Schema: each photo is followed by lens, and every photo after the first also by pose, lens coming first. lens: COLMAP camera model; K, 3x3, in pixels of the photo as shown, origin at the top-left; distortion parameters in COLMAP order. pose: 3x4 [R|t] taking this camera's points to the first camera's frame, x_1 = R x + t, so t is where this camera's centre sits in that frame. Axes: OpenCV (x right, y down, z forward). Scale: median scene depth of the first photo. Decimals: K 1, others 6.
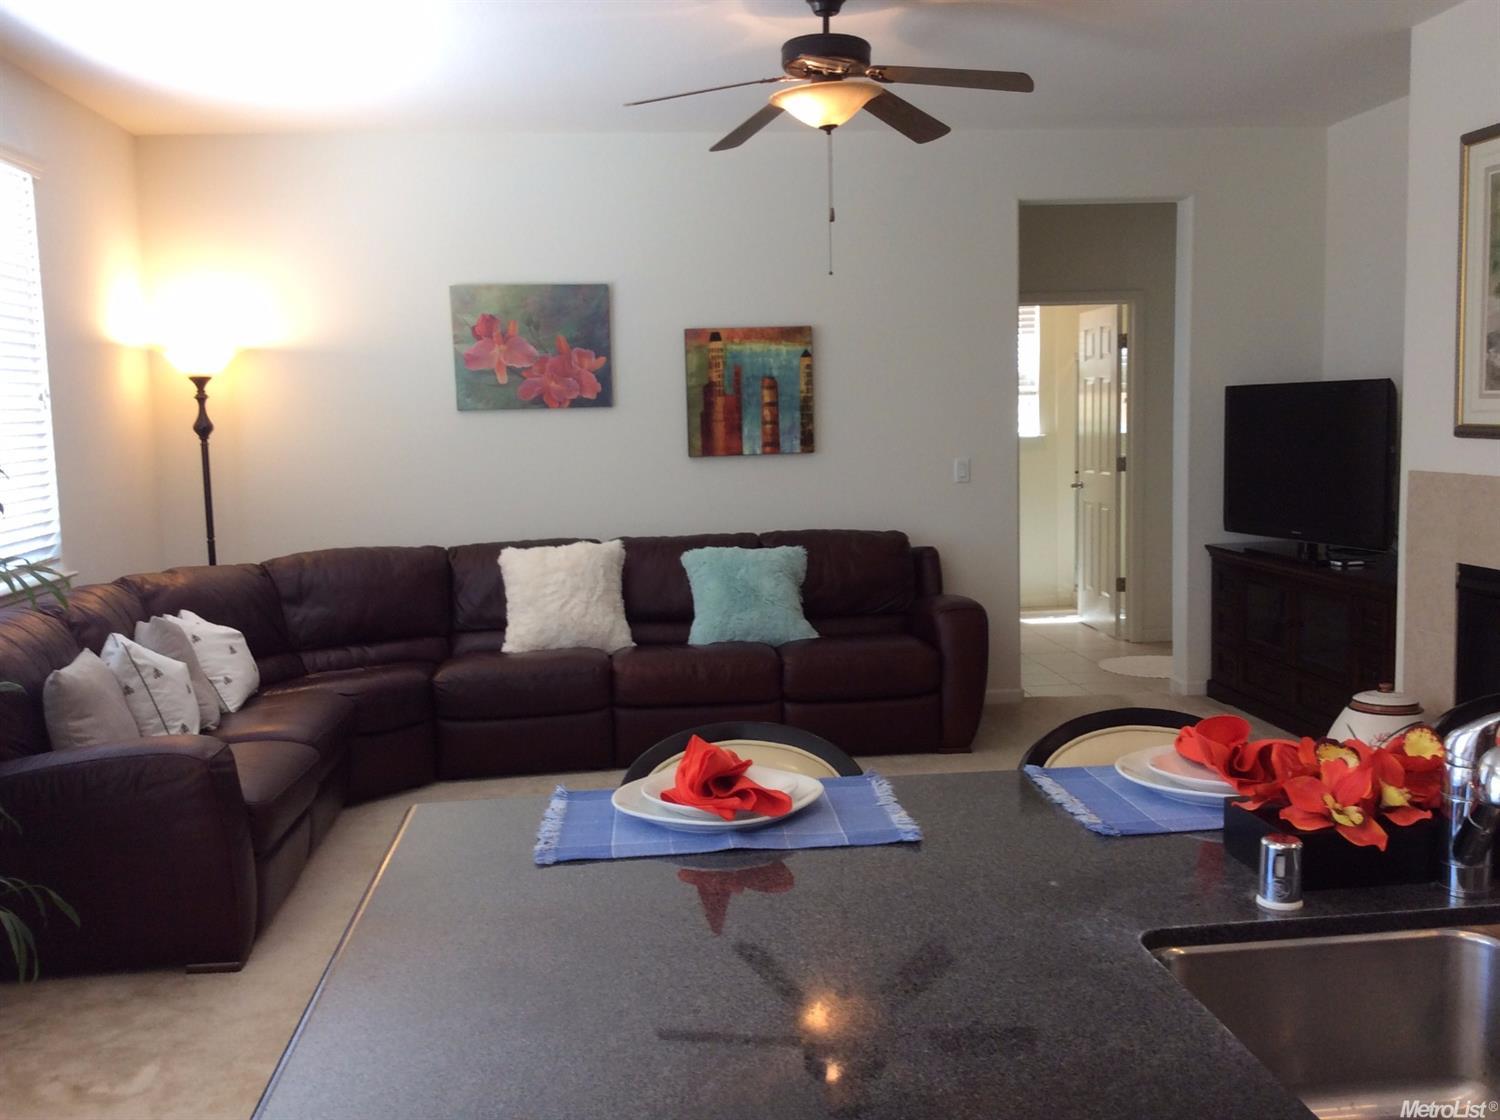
lens RADIAL K [[1391.8, 0, 745.6], [0, 1391.8, 559.0], [0, 0, 1]] dist [0.061502, 0.000000]
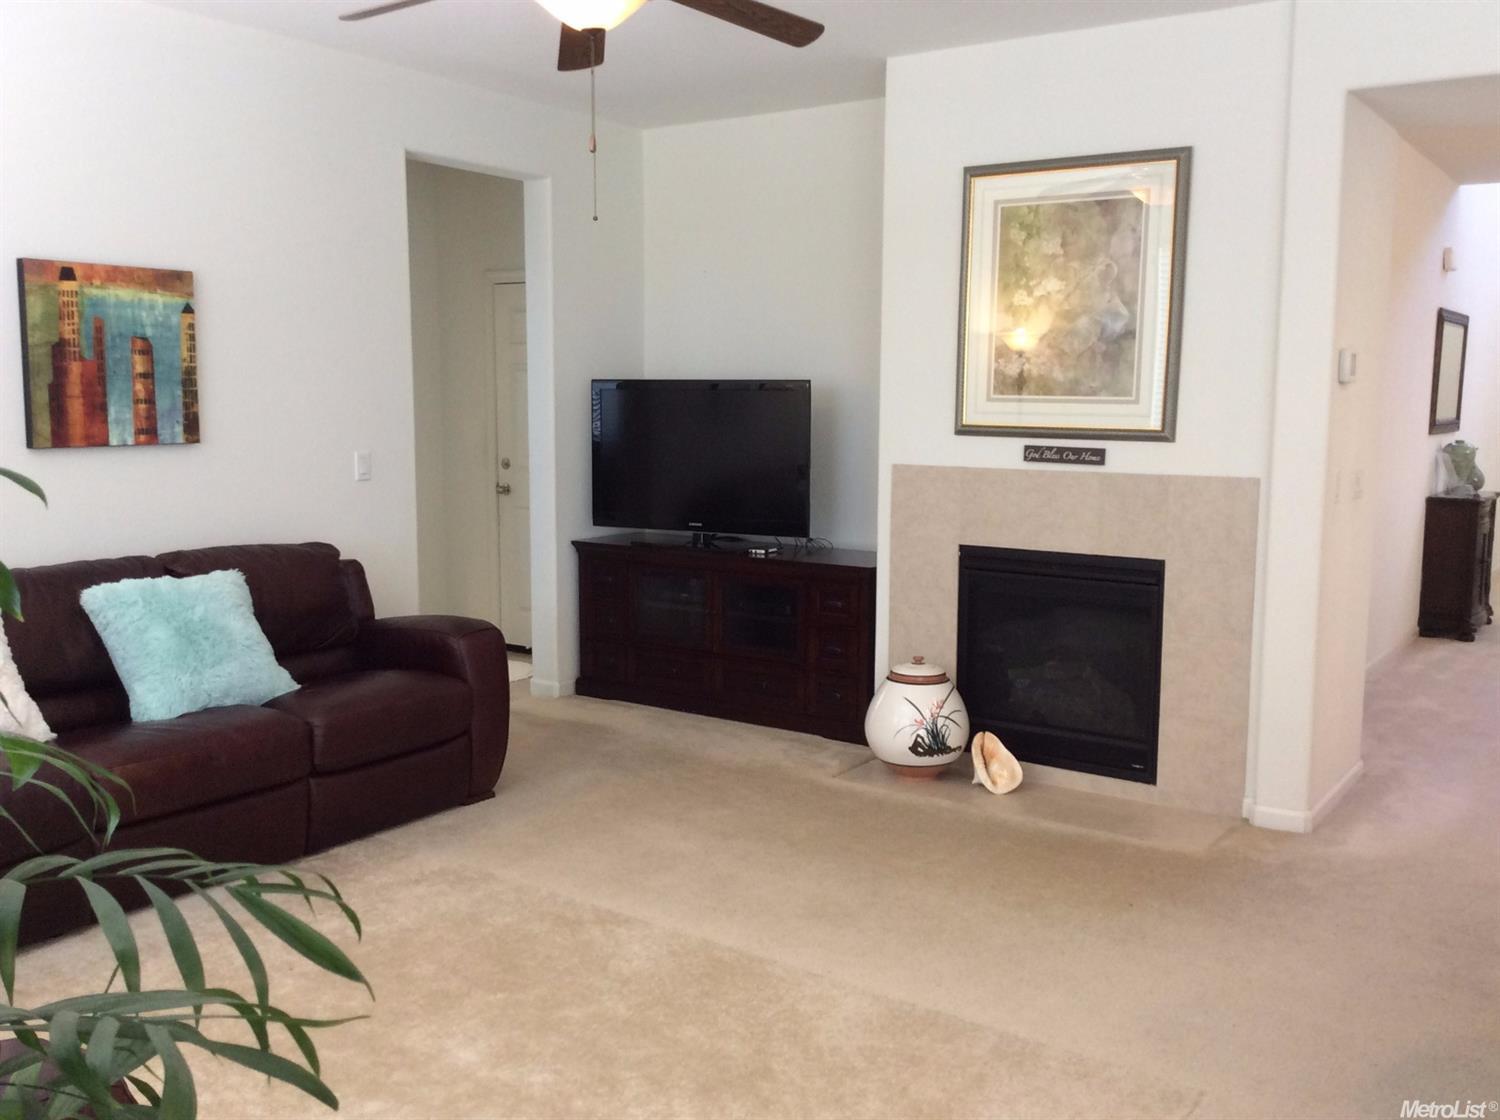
lens RADIAL K [[1391.8, 0, 747.5], [0, 1391.8, 562.2], [0, 0, 1]] dist [0.061502, 0.000000]
pose [[0.653266, -0.062222, 0.754567, -0.334683], [0.053009, 0.997930, 0.036398, -0.024828], [-0.755270, 0.016221, 0.655213, 0.289404]]
